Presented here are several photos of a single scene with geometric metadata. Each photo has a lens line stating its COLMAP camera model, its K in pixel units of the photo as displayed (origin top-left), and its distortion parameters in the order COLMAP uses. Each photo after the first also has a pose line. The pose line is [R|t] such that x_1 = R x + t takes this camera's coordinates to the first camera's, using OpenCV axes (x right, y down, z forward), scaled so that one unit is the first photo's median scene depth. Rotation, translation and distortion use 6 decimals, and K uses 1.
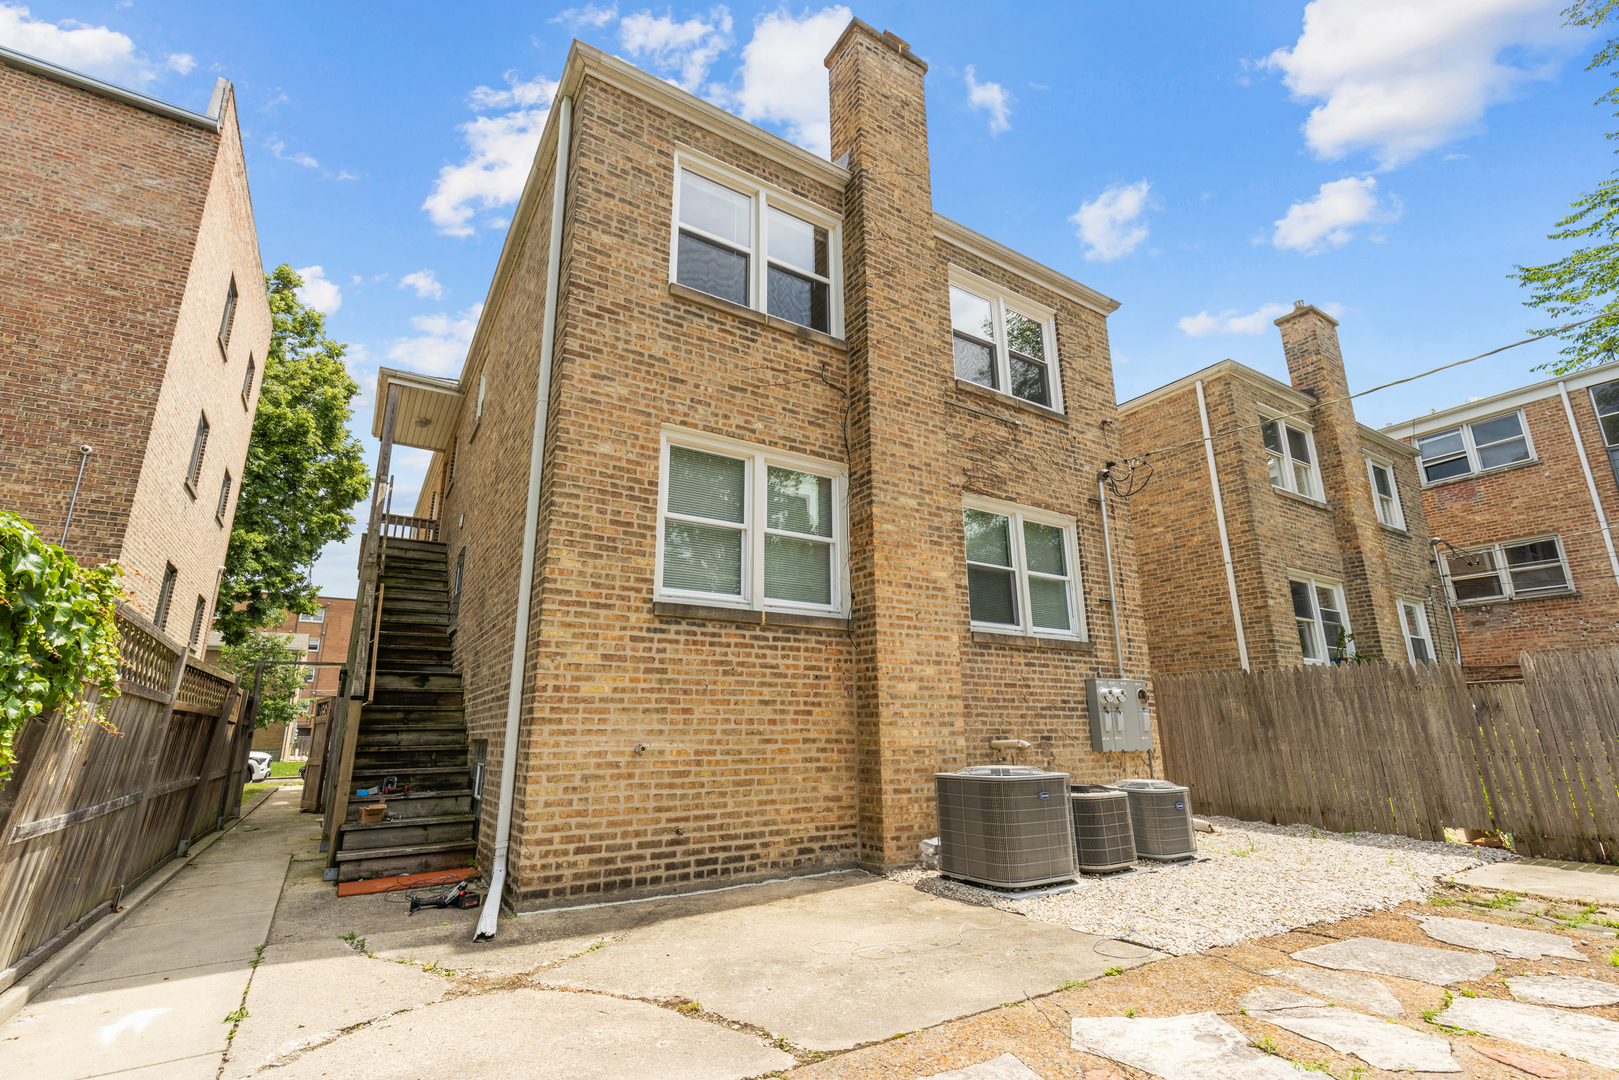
lens RADIAL K [[734.6, 0, 811.7], [0, 734.6, 540.7], [0, 0, 1]] dist [0.003990, 0.000116]
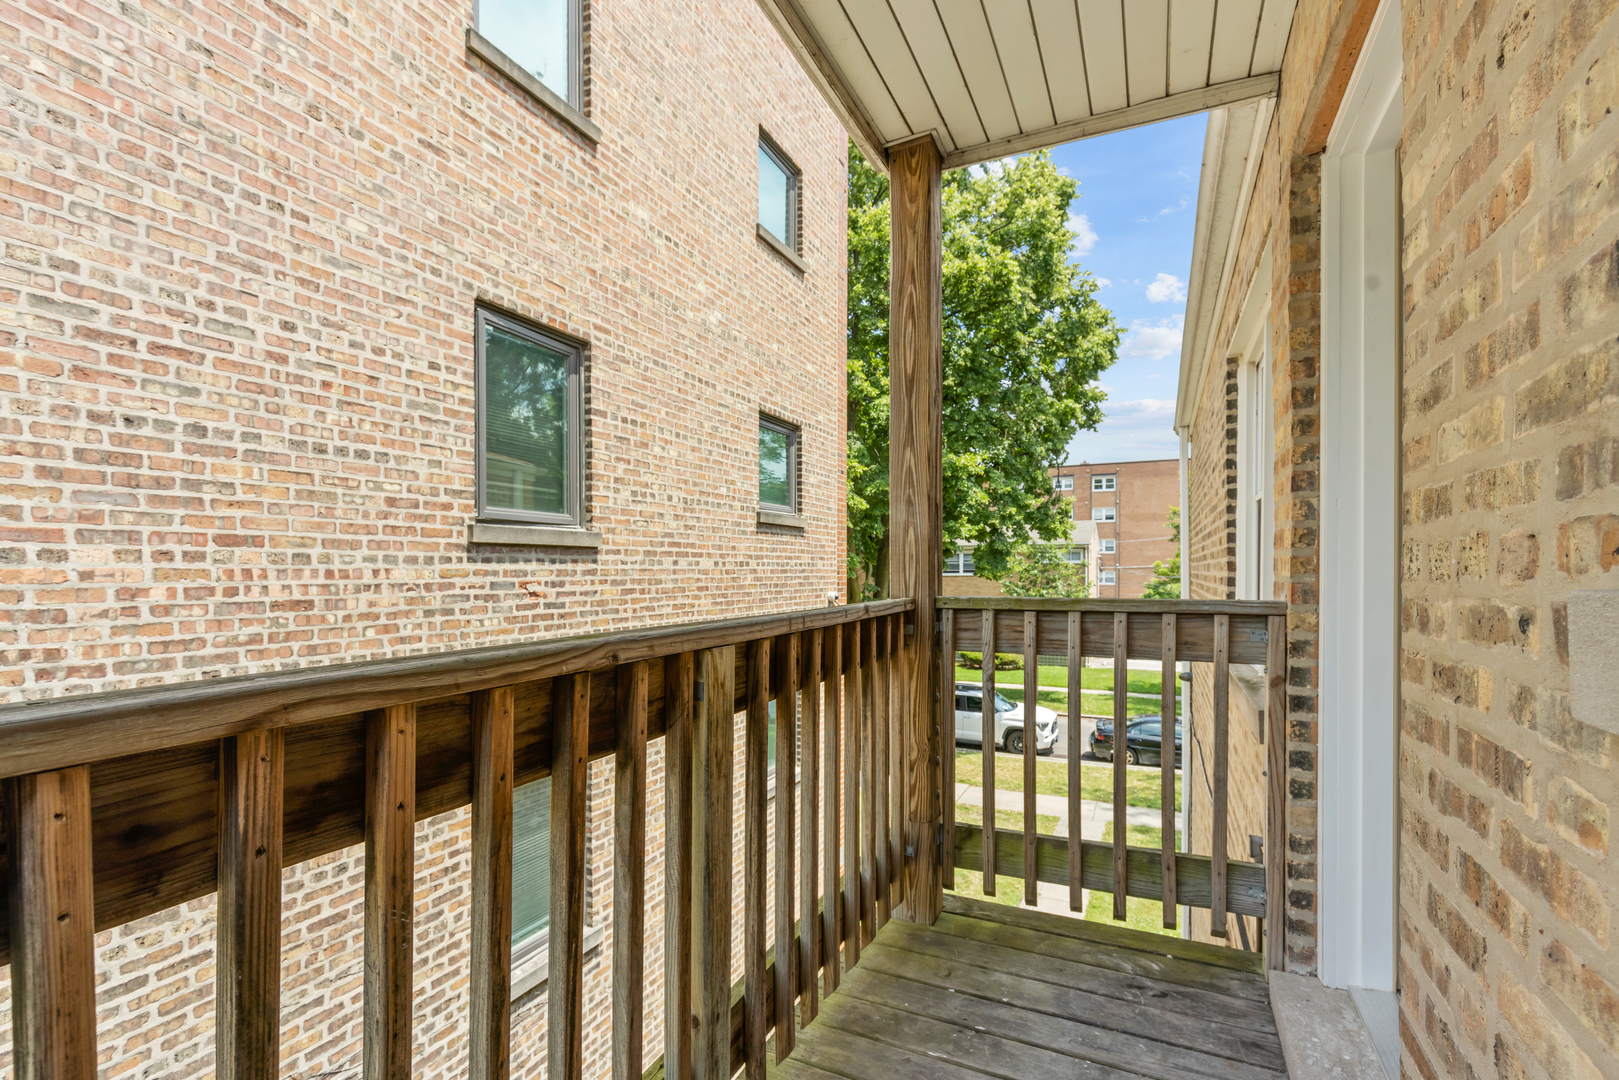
lens RADIAL K [[734.6, 0, 815.7], [0, 734.6, 555.3], [0, 0, 1]] dist [0.003990, 0.000116]
pose [[0.544346, 0.015009, -0.838727, -0.214650], [0.200554, 0.968516, 0.147494, -0.042339], [0.814534, -0.248498, 0.524198, 0.425013]]
